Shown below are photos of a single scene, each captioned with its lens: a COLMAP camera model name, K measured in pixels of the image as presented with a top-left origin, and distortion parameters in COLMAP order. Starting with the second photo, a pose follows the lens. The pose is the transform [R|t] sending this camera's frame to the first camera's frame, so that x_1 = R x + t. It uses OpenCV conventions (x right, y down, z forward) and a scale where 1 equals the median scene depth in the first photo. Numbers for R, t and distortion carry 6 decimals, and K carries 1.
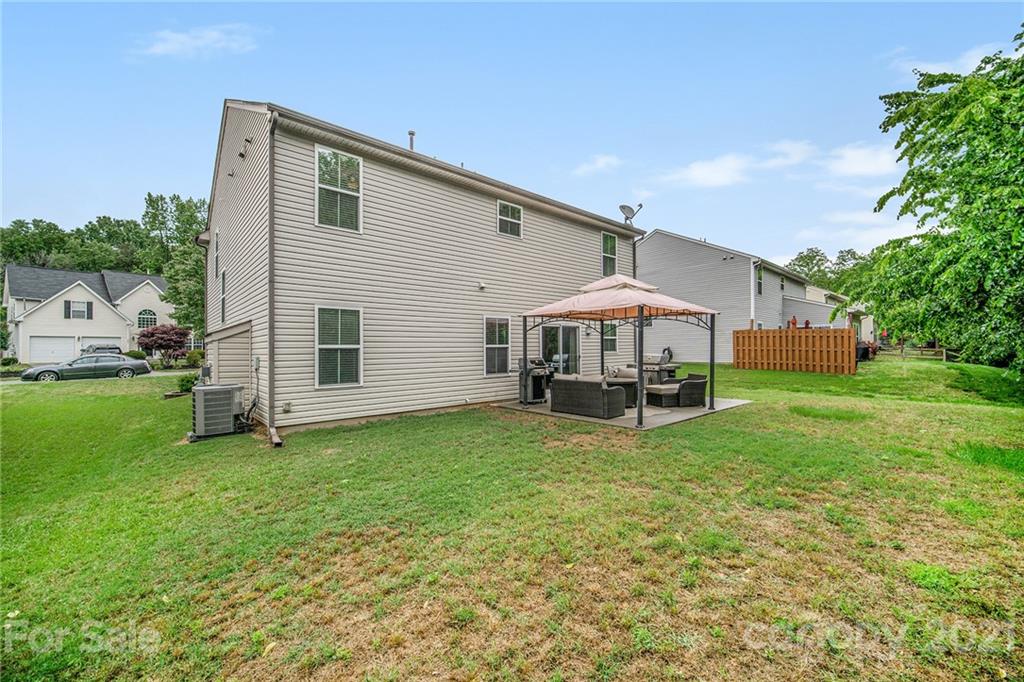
lens RADIAL K [[405.8, 0, 512.3], [0, 405.8, 340.3], [0, 0, 1]] dist [-0.002867, -0.000083]
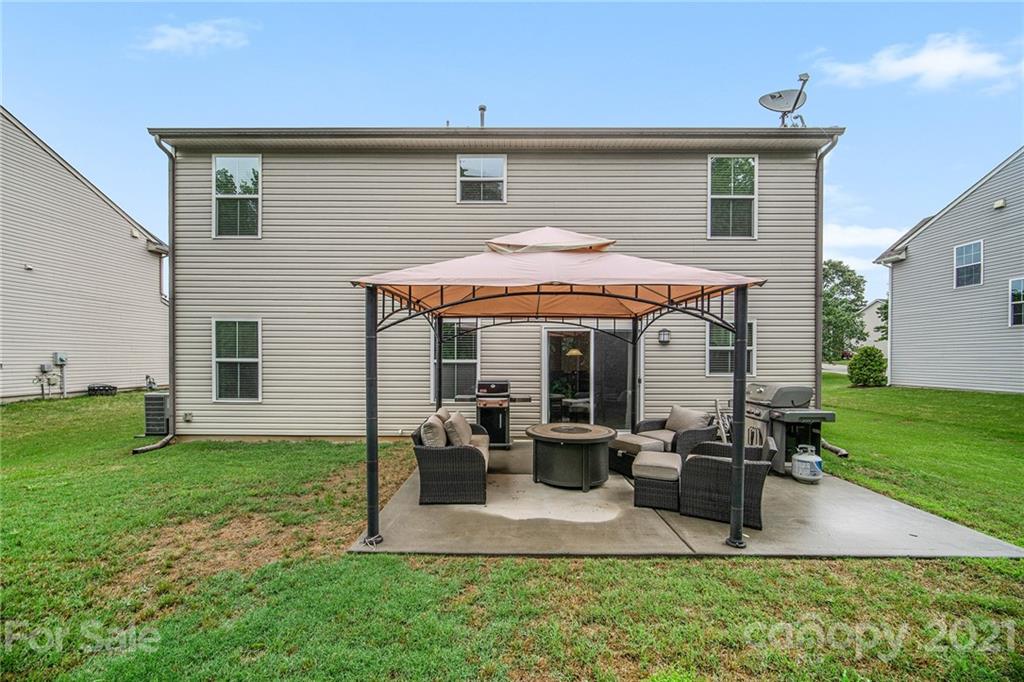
lens RADIAL K [[434.3, 0, 516.0], [0, 434.3, 365.9], [0, 0, 1]] dist [-0.004890, -0.000128]
pose [[0.736872, 0.018995, -0.675766, 0.730018], [-0.001728, 0.999655, 0.026216, 0.001322], [0.676031, -0.018150, 0.736650, 0.658990]]
